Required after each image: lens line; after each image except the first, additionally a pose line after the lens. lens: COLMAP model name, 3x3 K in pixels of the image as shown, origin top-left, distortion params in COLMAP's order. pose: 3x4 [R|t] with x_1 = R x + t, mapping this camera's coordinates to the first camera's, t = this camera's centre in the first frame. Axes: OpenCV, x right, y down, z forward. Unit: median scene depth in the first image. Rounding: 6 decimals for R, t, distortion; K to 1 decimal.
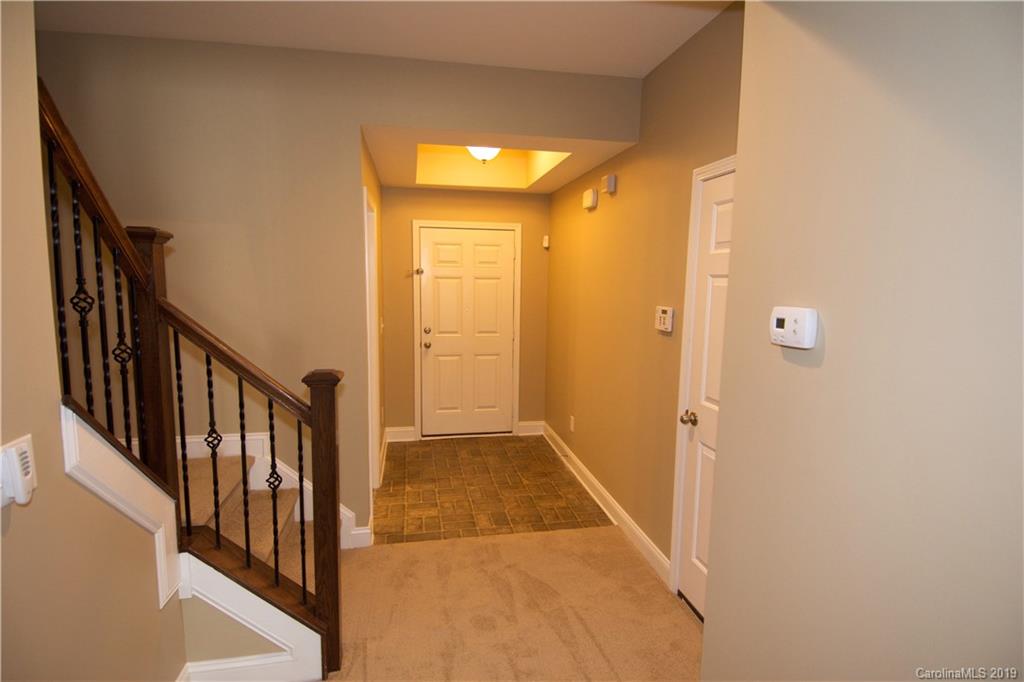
lens RADIAL K [[532.4, 0, 515.6], [0, 532.4, 344.0], [0, 0, 1]] dist [0.052315, -0.058475]
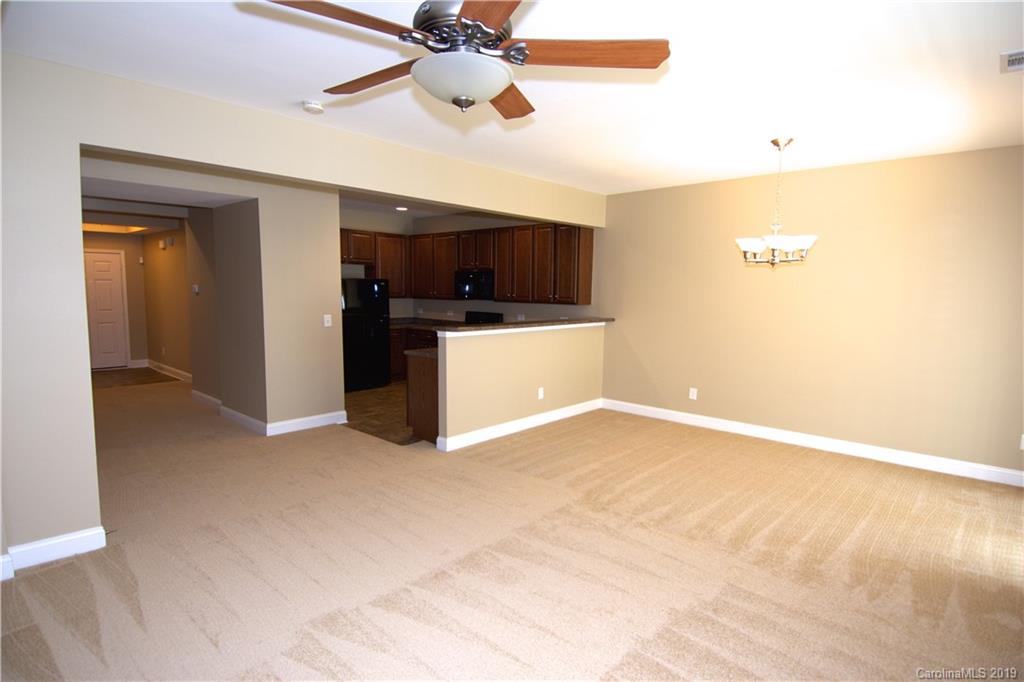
lens RADIAL K [[532.4, 0, 515.6], [0, 532.4, 344.0], [0, 0, 1]] dist [0.052315, -0.058475]
pose [[0.797797, -0.064098, 0.599509, -0.049811], [0.071357, 0.997382, 0.011679, 0.182292], [-0.598688, 0.033461, 0.800283, -1.366256]]
